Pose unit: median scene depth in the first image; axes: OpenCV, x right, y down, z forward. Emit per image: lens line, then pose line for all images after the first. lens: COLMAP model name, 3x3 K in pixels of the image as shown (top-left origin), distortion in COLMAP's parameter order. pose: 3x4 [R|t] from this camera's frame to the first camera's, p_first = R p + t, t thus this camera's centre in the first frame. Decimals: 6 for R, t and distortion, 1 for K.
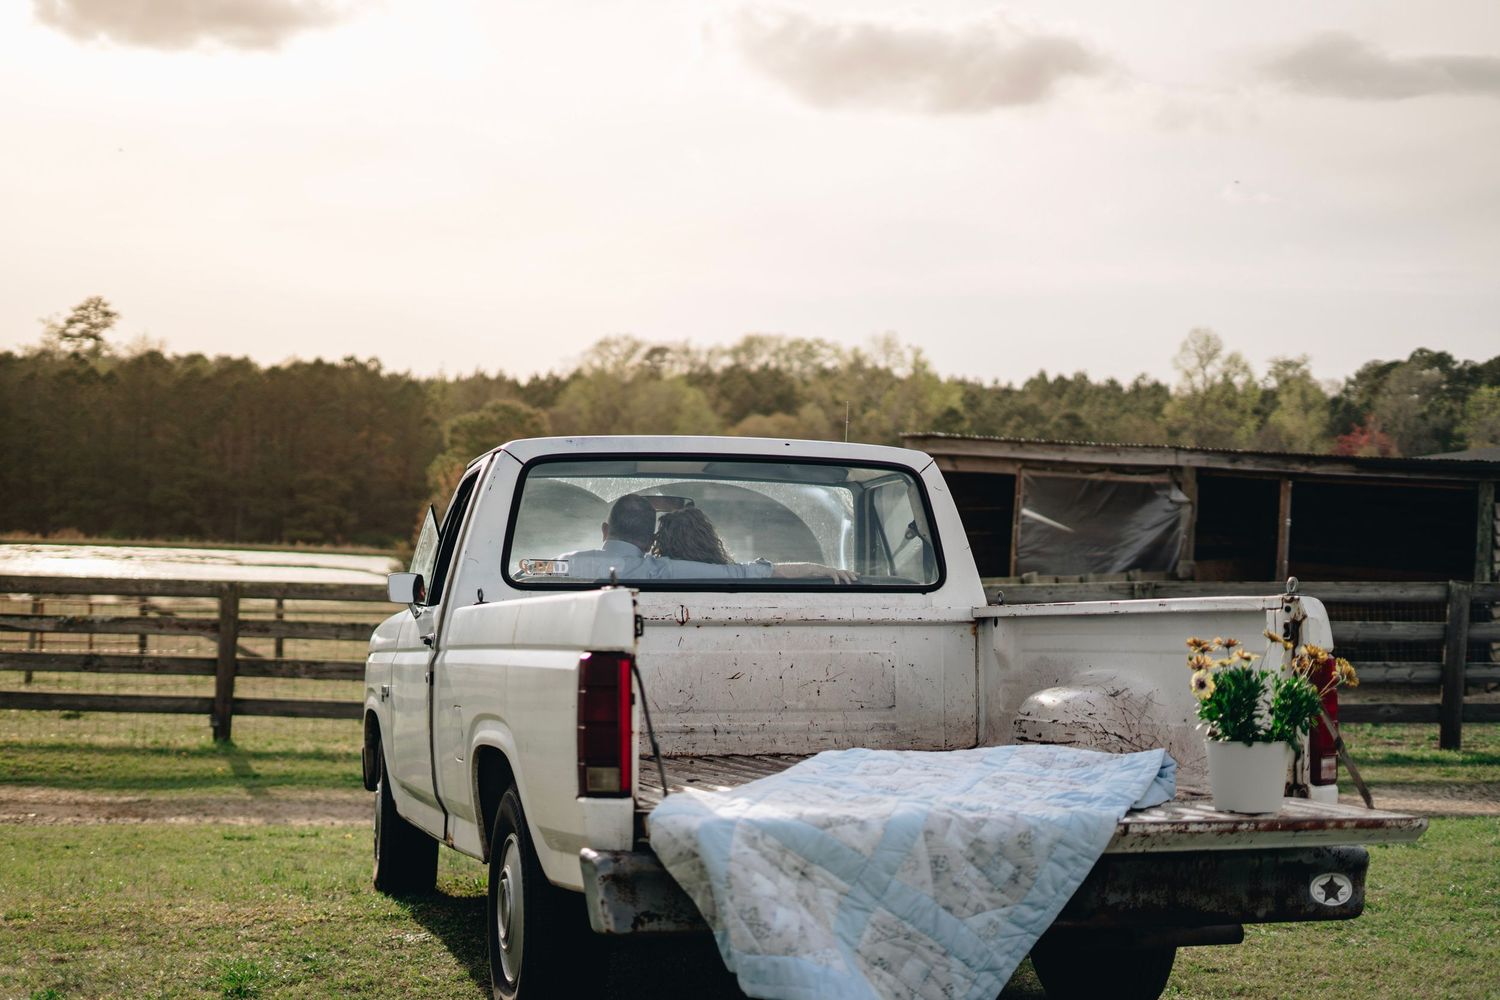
lens RADIAL K [[2037.0, 0, 750.0], [0, 2037.0, 500.0], [0, 0, 1]] dist [-0.134265, 0.038539]
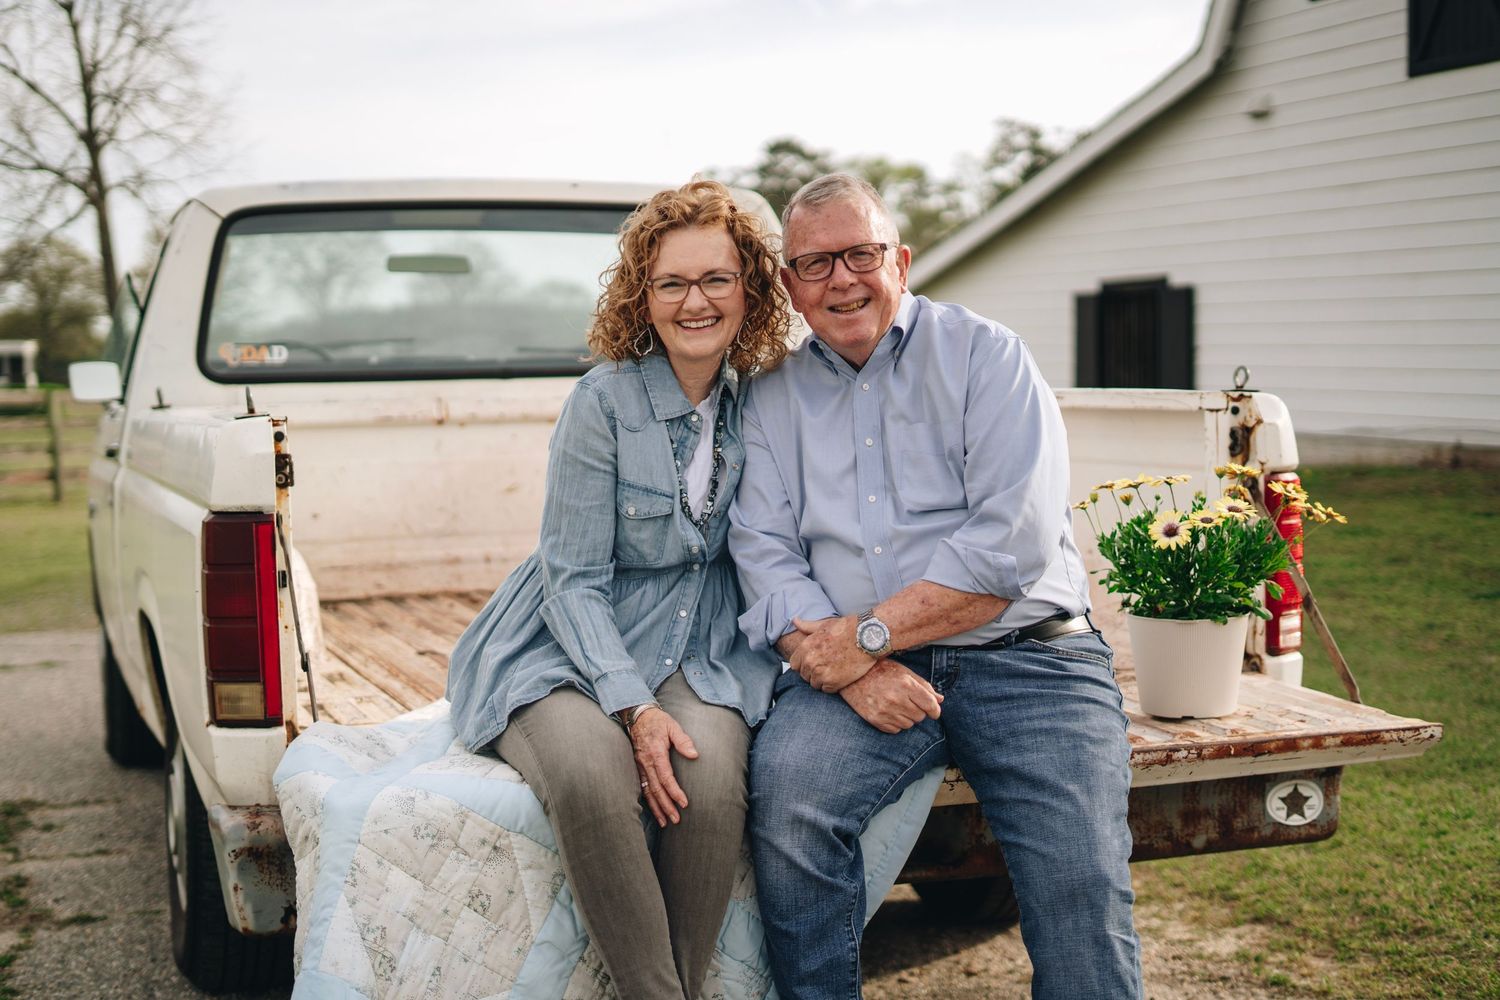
lens RADIAL K [[2037.0, 0, 750.0], [0, 2037.0, 500.0], [0, 0, 1]] dist [-0.134265, 0.038539]
pose [[0.998689, -0.023941, 0.045251, 0.067056], [0.017634, 0.990694, 0.134961, -0.016245], [-0.048061, -0.133986, 0.989817, 0.323722]]
